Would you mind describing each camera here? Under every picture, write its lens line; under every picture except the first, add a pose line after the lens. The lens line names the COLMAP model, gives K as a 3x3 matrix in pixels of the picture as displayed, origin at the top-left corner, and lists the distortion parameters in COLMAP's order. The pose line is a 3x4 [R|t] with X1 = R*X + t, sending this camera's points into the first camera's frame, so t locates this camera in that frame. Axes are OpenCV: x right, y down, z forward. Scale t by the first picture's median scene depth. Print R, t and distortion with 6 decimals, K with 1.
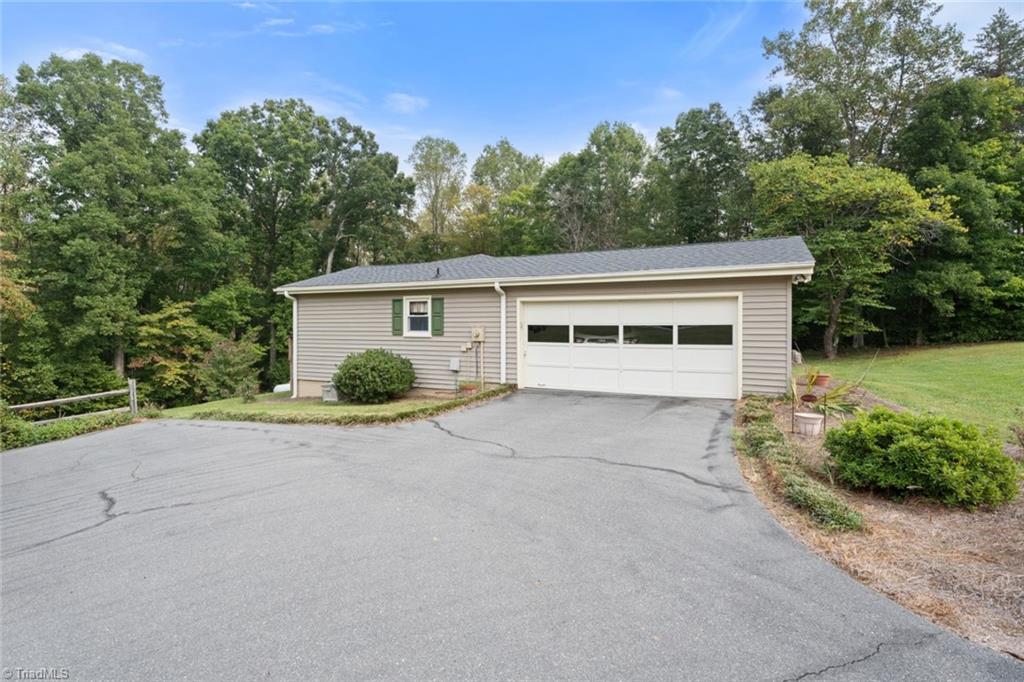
lens RADIAL K [[491.9, 0, 511.3], [0, 491.9, 329.9], [0, 0, 1]] dist [-0.002628, 0.000516]
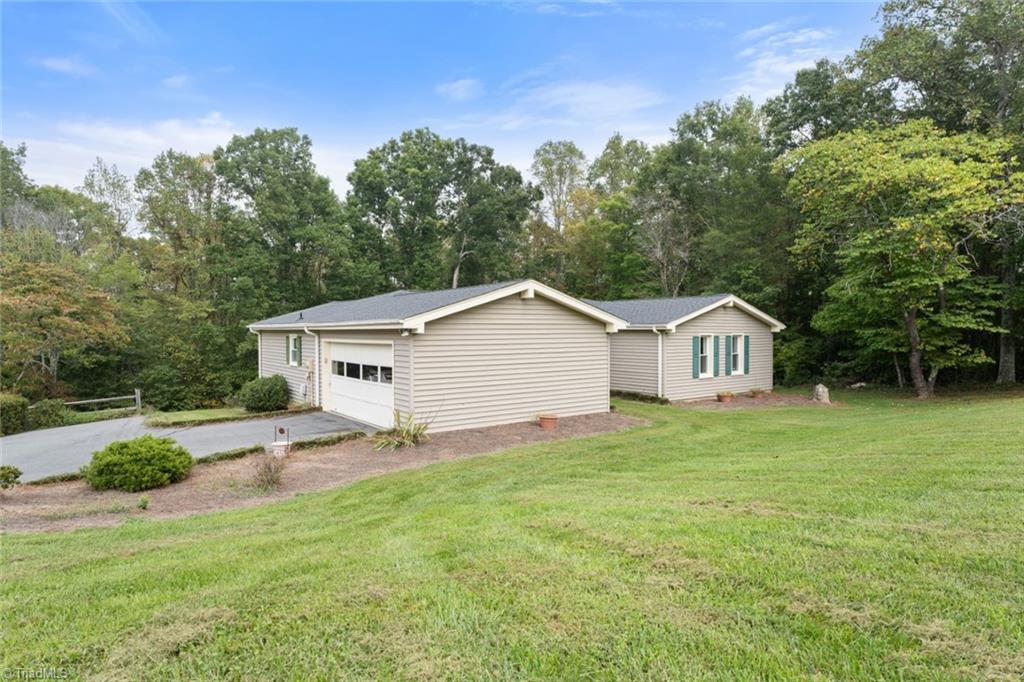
lens RADIAL K [[563.6, 0, 512.4], [0, 563.6, 348.5], [0, 0, 1]] dist [0.008003, 0.000128]
pose [[0.892133, 0.014346, -0.451546, 0.360997], [-0.003069, 0.999665, 0.025696, -0.026220], [0.451763, -0.021538, 0.891878, -0.022885]]
